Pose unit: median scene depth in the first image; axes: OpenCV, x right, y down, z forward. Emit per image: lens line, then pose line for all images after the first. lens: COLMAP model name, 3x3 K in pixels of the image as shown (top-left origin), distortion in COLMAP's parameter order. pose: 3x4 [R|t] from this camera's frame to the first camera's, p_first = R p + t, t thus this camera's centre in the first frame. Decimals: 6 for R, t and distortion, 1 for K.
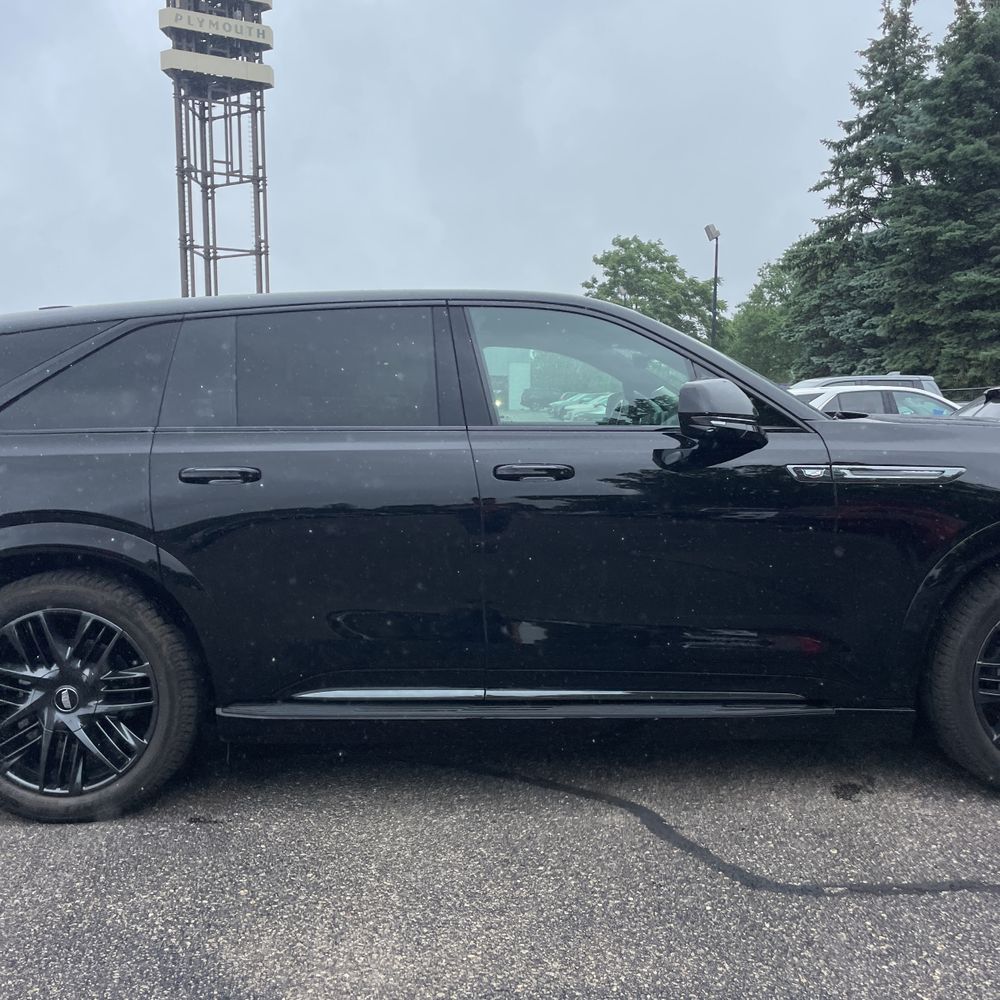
lens RADIAL K [[1002.5, 0, 497.8], [0, 1002.5, 491.9], [0, 0, 1]] dist [0.112379, -0.167827]
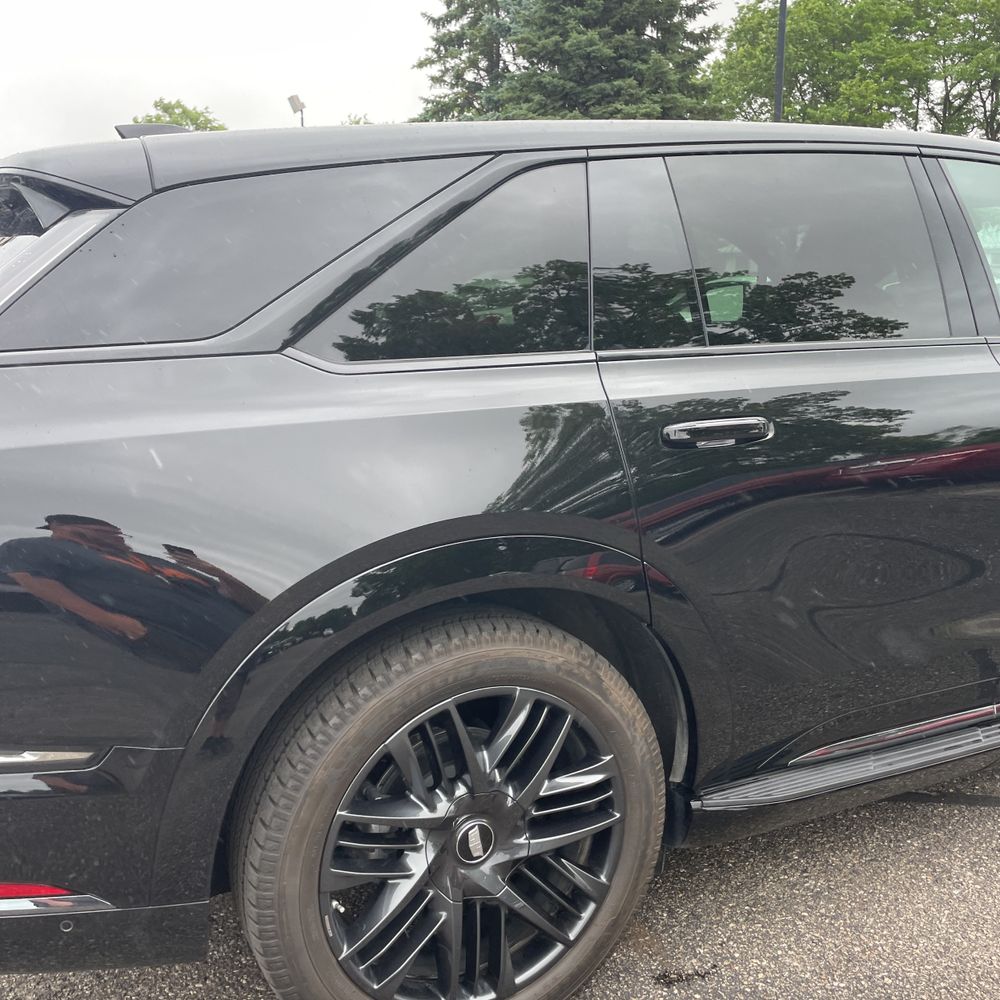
lens RADIAL K [[1002.5, 0, 497.8], [0, 1002.5, 491.9], [0, 0, 1]] dist [0.112379, -0.167827]
pose [[0.901478, -0.083268, 0.424739, -0.520478], [0.035718, 0.992285, 0.118723, -0.045207], [-0.431348, -0.091855, 0.897497, 0.417435]]
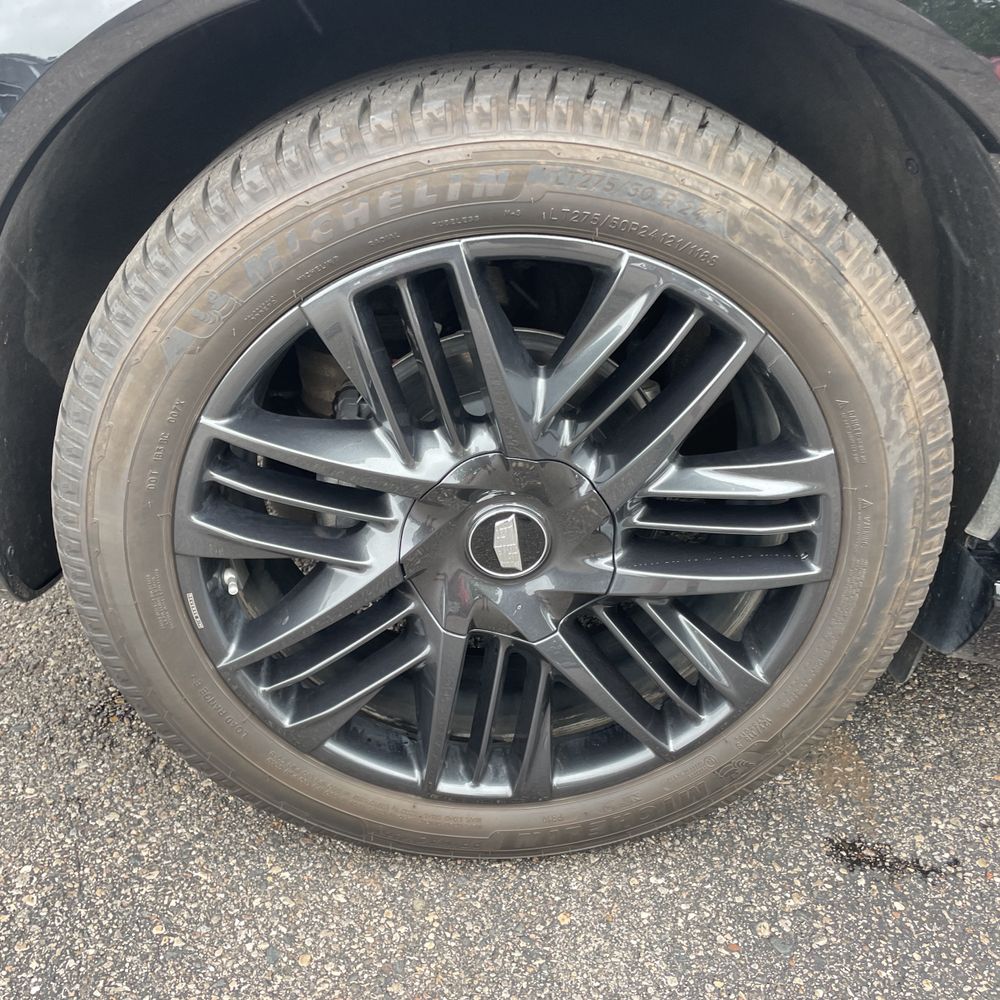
lens RADIAL K [[1002.5, 0, 497.8], [0, 1002.5, 491.9], [0, 0, 1]] dist [0.112379, -0.167827]
pose [[0.998070, 0.029784, 0.054490, -0.363382], [-0.050787, 0.896432, 0.440261, 0.051669], [-0.035734, -0.442179, 0.896215, 0.612784]]
